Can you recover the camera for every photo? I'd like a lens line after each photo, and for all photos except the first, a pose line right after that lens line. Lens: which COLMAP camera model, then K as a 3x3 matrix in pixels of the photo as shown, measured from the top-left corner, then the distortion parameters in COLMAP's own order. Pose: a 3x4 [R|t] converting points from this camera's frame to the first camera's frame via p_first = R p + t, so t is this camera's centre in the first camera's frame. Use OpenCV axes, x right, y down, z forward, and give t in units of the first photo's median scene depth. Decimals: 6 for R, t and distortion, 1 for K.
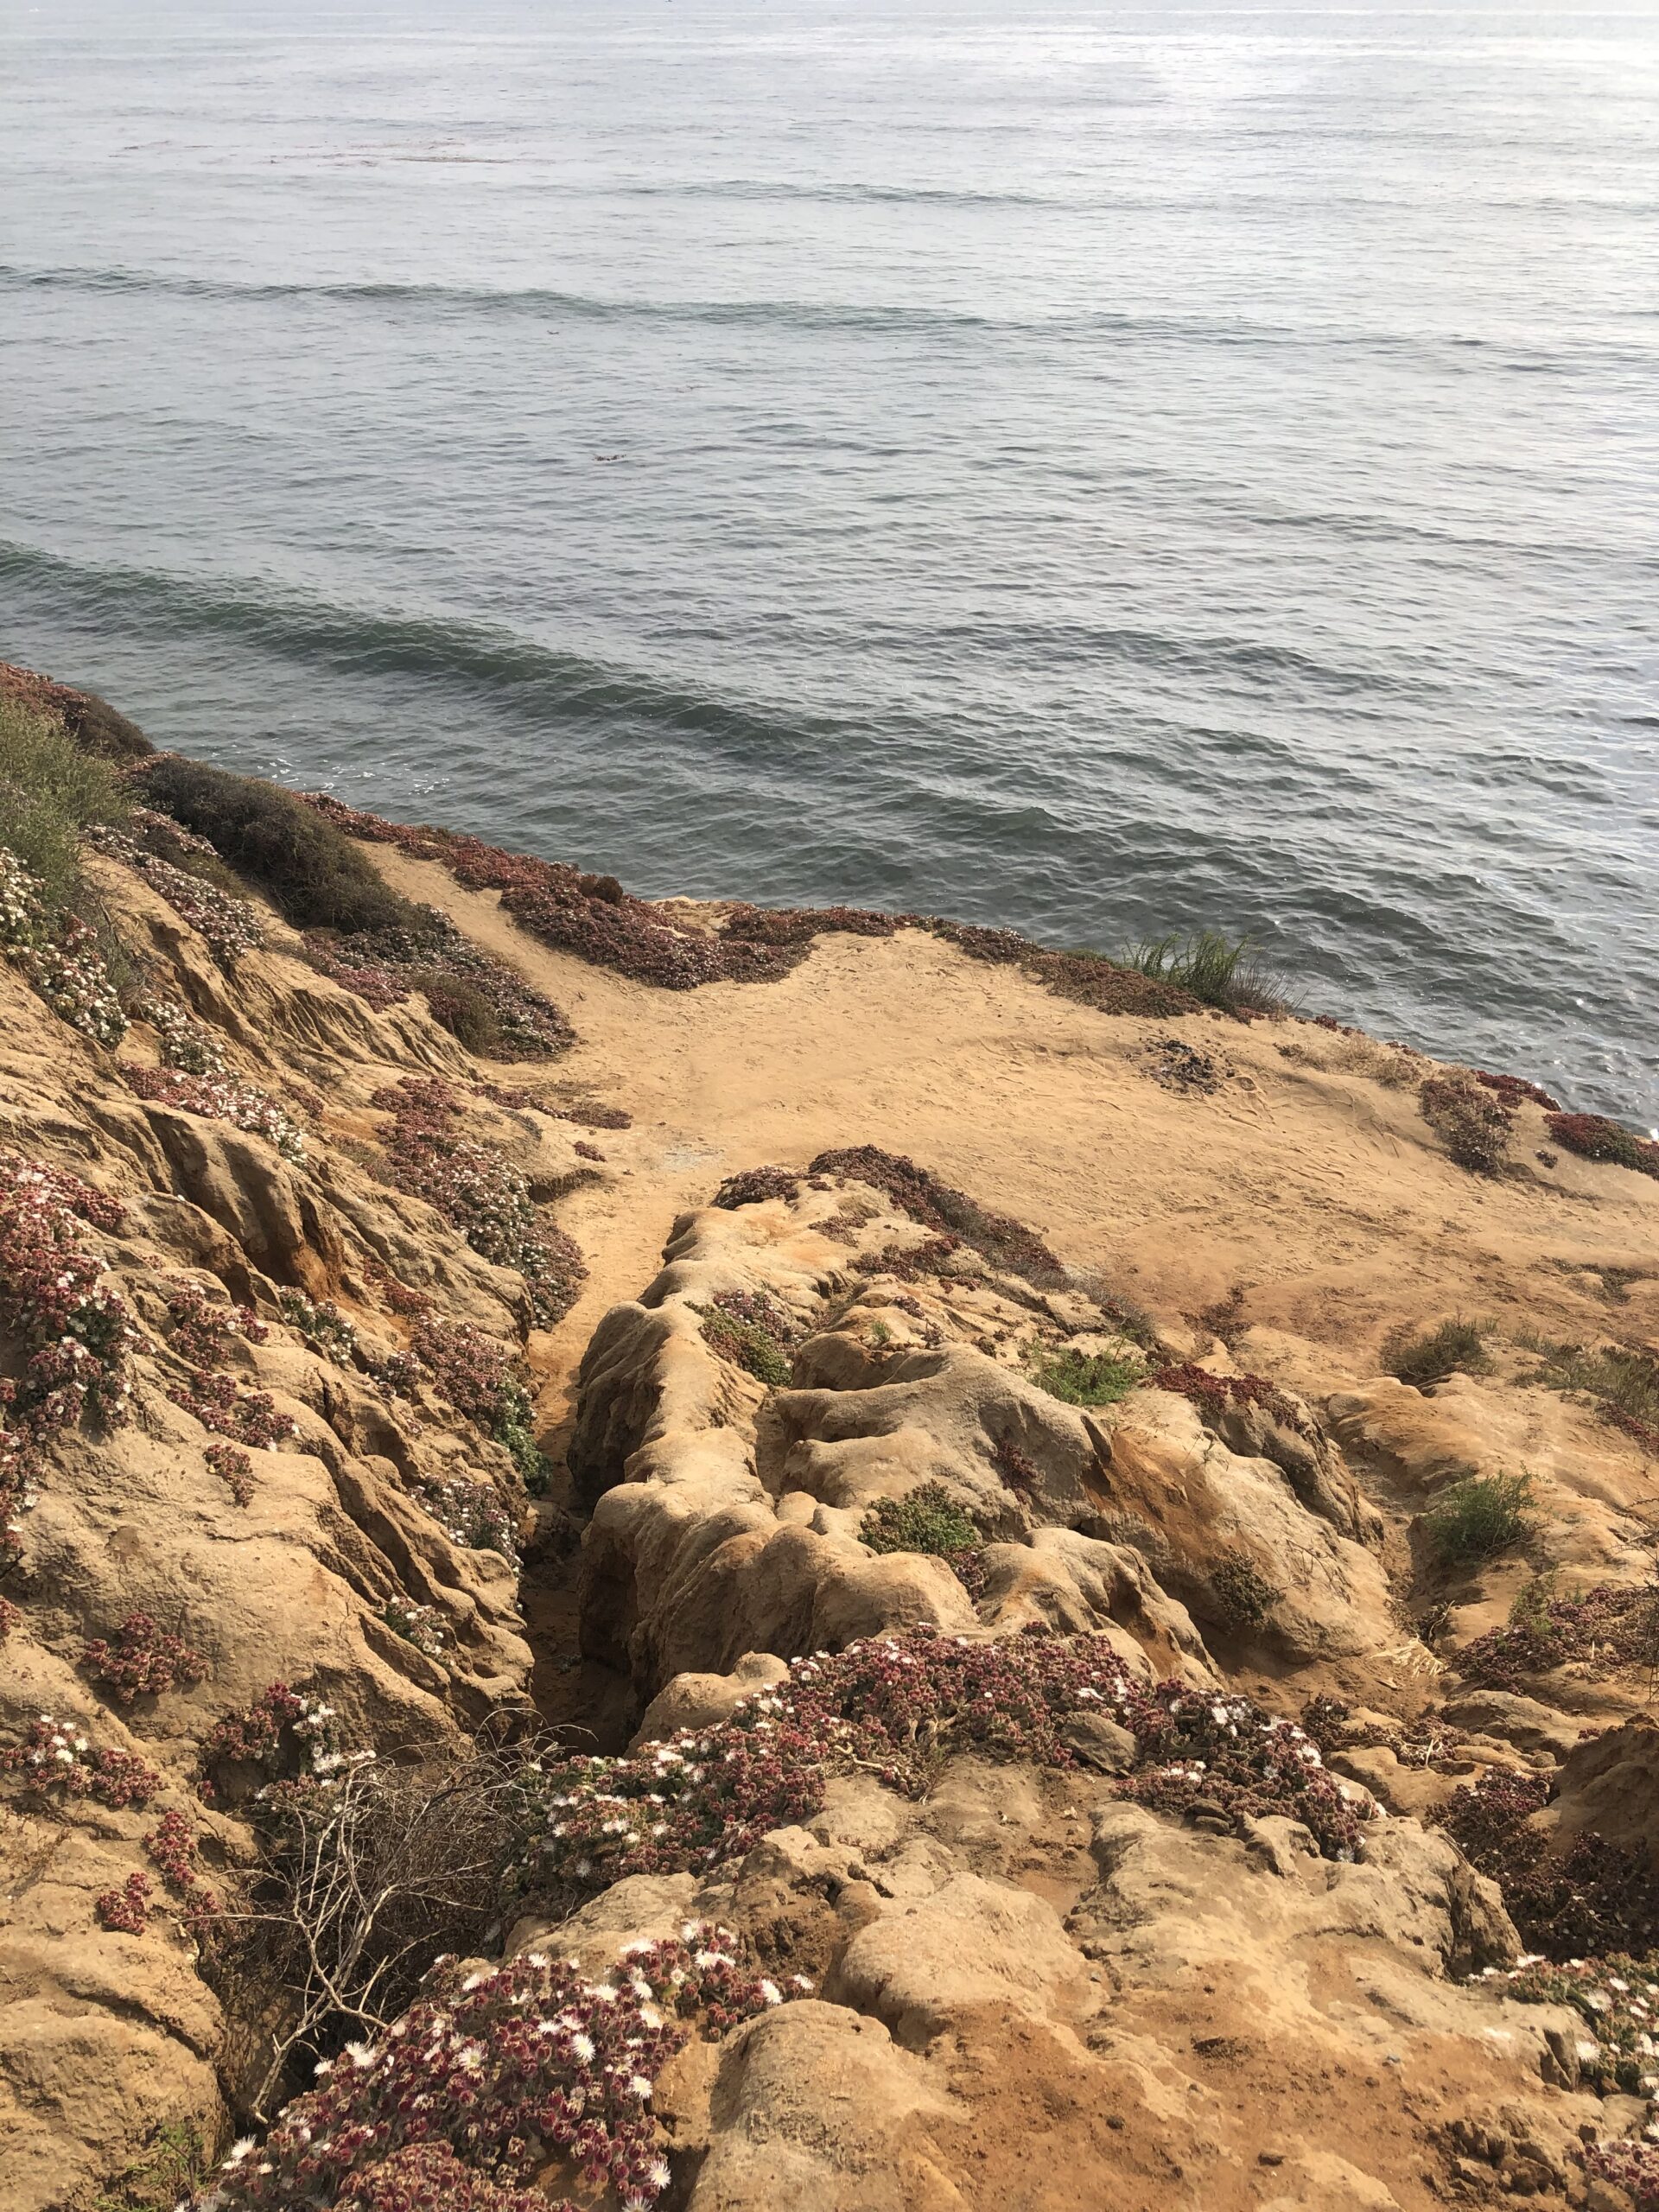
lens RADIAL K [[1817.9, 0, 829.5], [0, 1817.9, 1106.0], [0, 0, 1]] dist [0.058965, 0.019034]
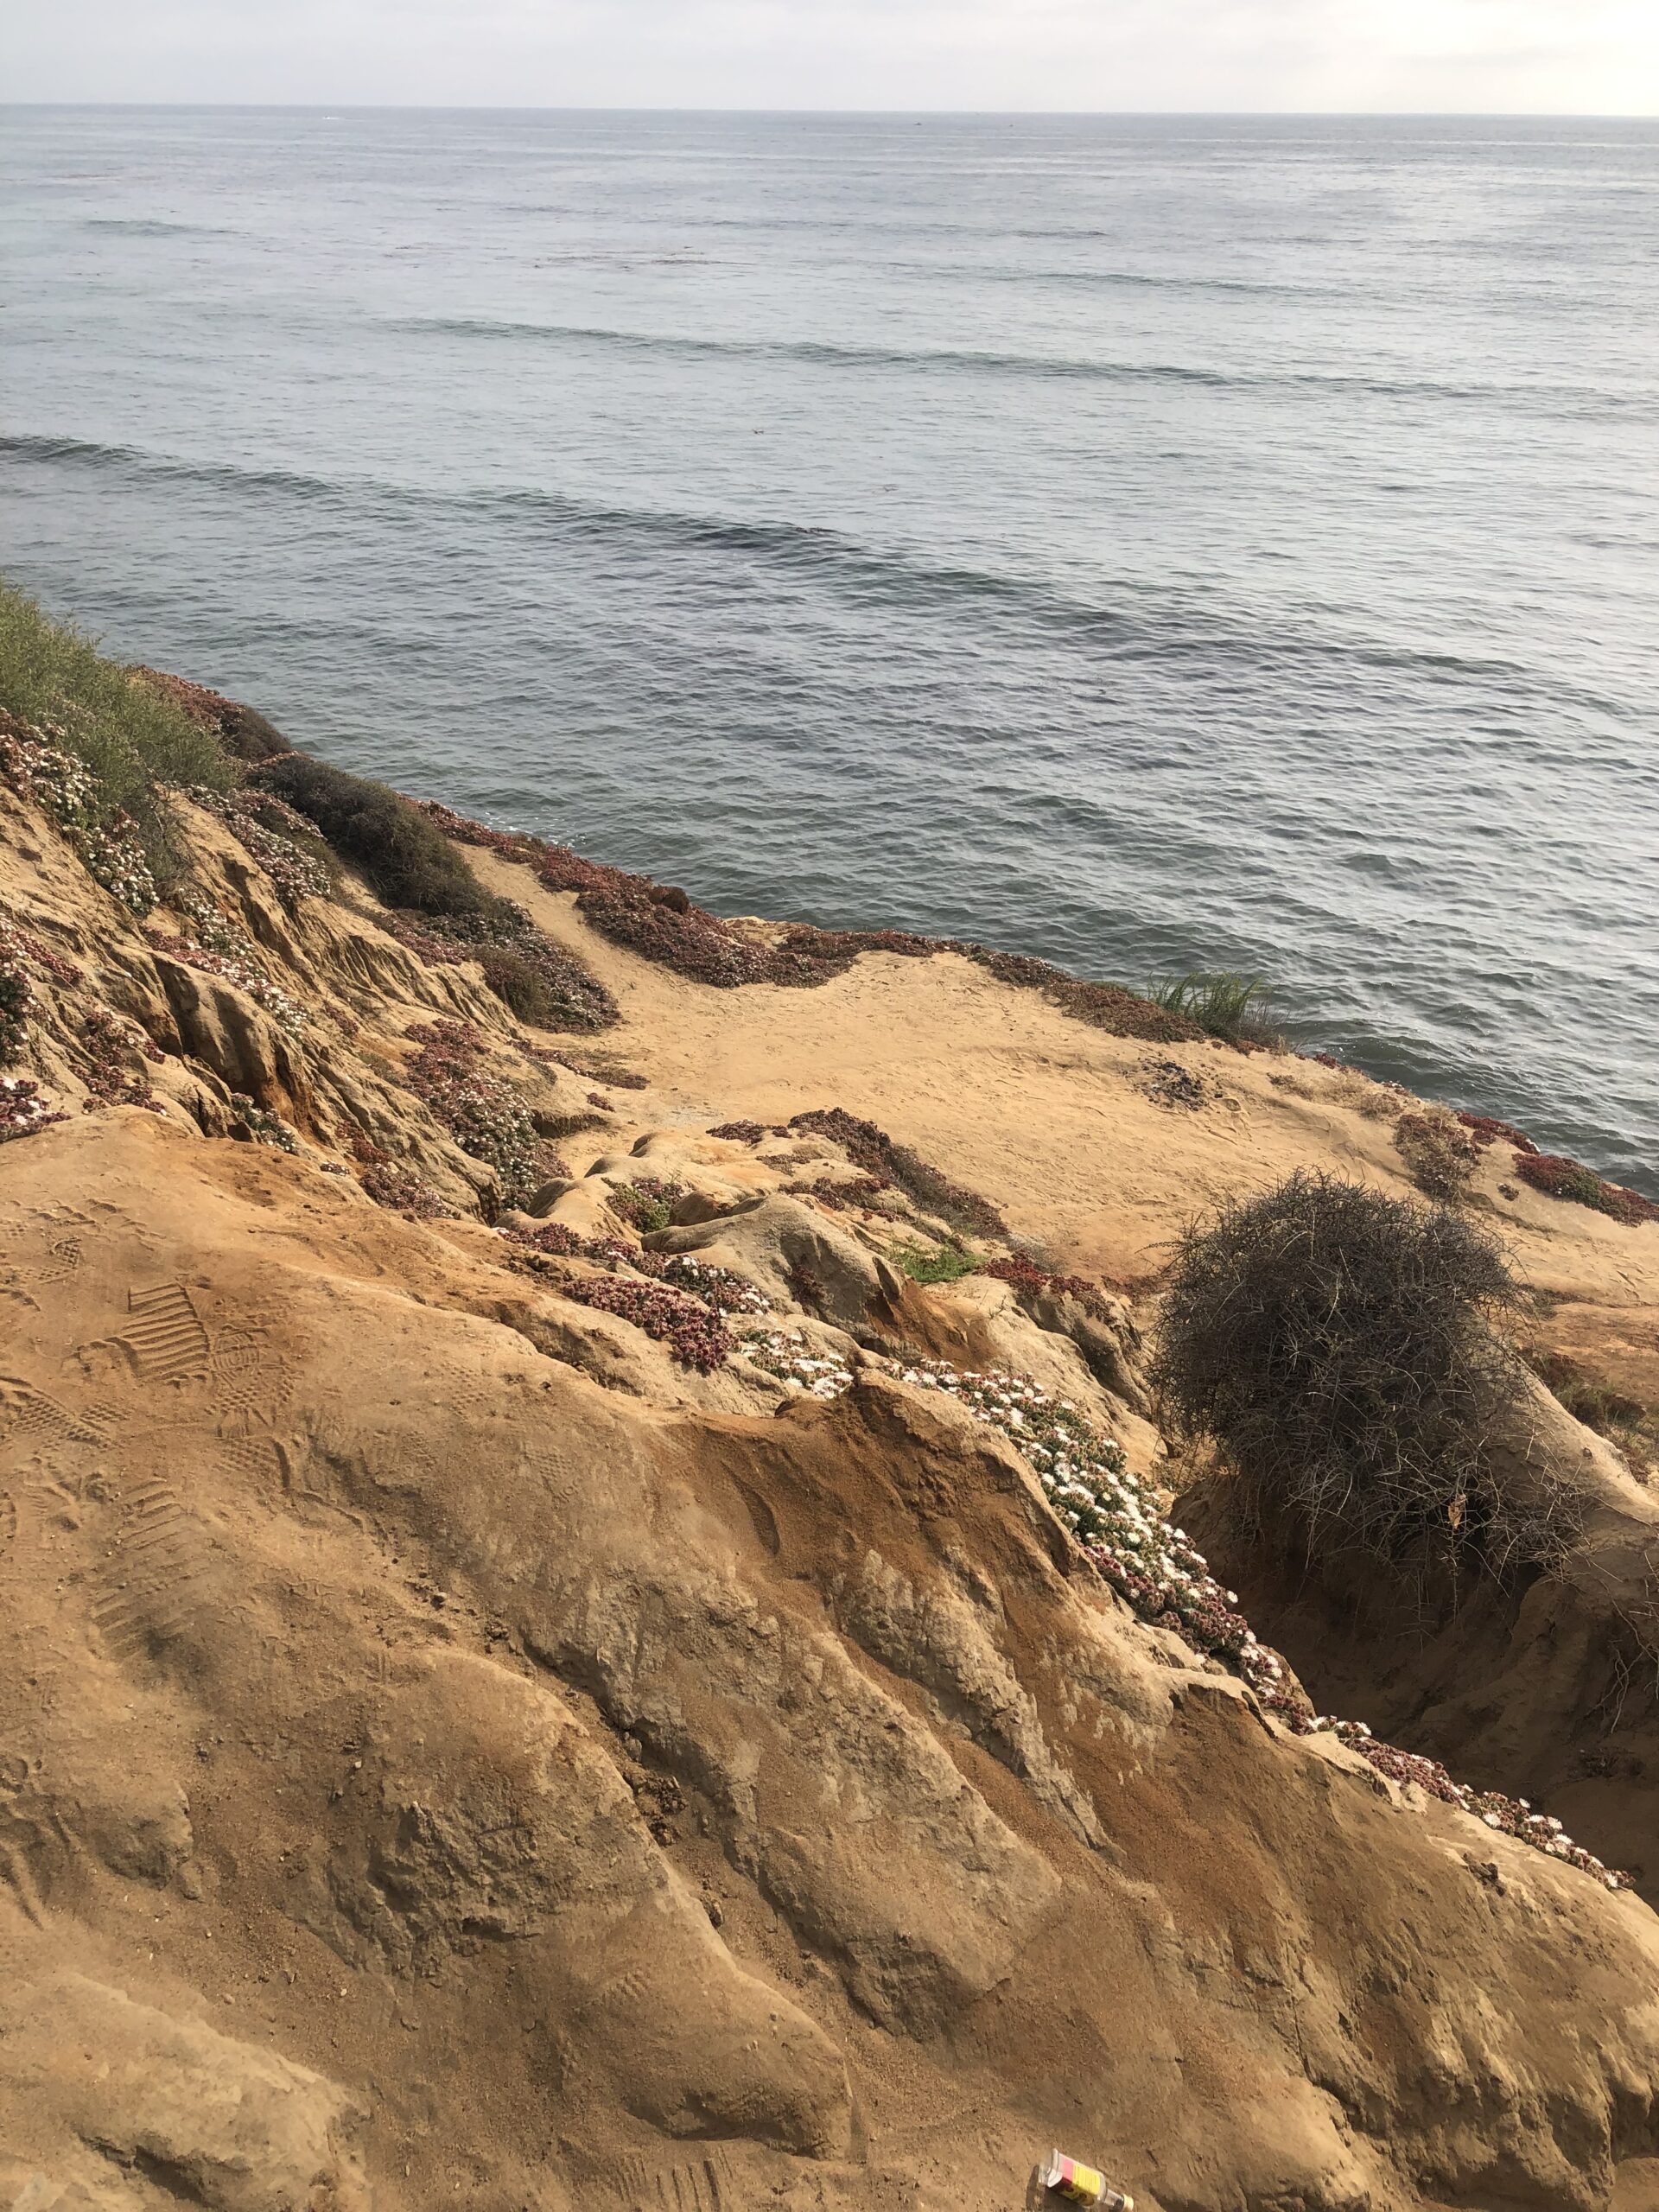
lens RADIAL K [[1817.9, 0, 829.5], [0, 1817.9, 1106.0], [0, 0, 1]] dist [0.058965, 0.019034]
pose [[0.993041, 0.069921, -0.094764, 0.126037], [-0.074507, 0.996170, -0.045756, 0.073912], [0.091202, 0.052498, 0.994448, -0.122966]]
